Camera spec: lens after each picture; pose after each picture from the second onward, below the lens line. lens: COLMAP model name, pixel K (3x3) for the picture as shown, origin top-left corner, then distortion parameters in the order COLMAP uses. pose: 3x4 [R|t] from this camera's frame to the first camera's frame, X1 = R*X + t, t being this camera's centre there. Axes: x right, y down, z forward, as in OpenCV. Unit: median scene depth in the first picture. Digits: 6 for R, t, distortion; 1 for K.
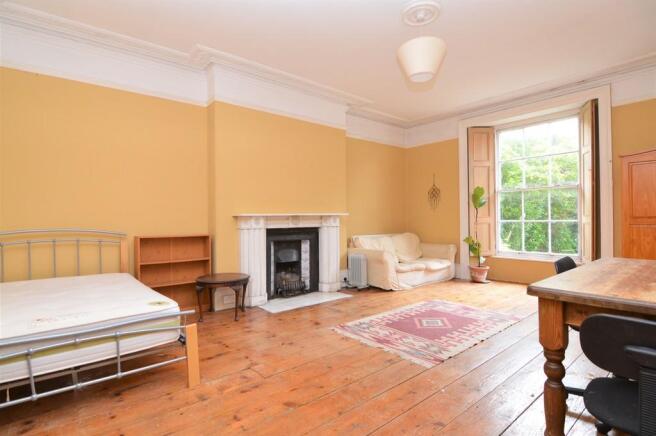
lens RADIAL K [[336.3, 0, 325.0], [0, 336.3, 220.5], [0, 0, 1]] dist [-0.012715, -0.000304]
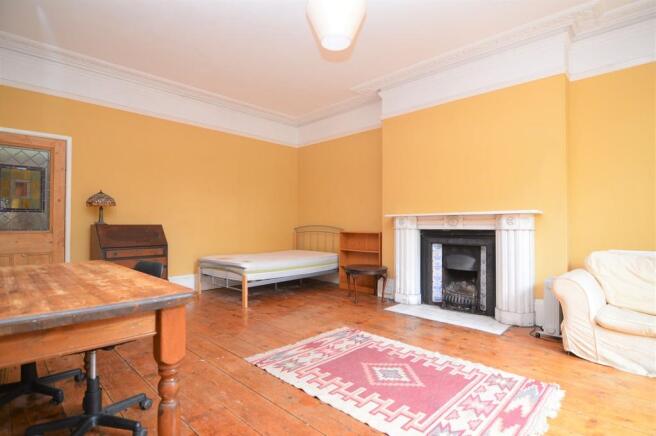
lens RADIAL K [[336.3, 0, 325.5], [0, 336.3, 217.5], [0, 0, 1]] dist [-0.012715, -0.000304]
pose [[0.086926, -0.007489, -0.996187, 0.914078], [-0.003142, 0.999965, -0.007792, -0.001657], [0.996210, 0.003807, 0.086900, 0.758710]]
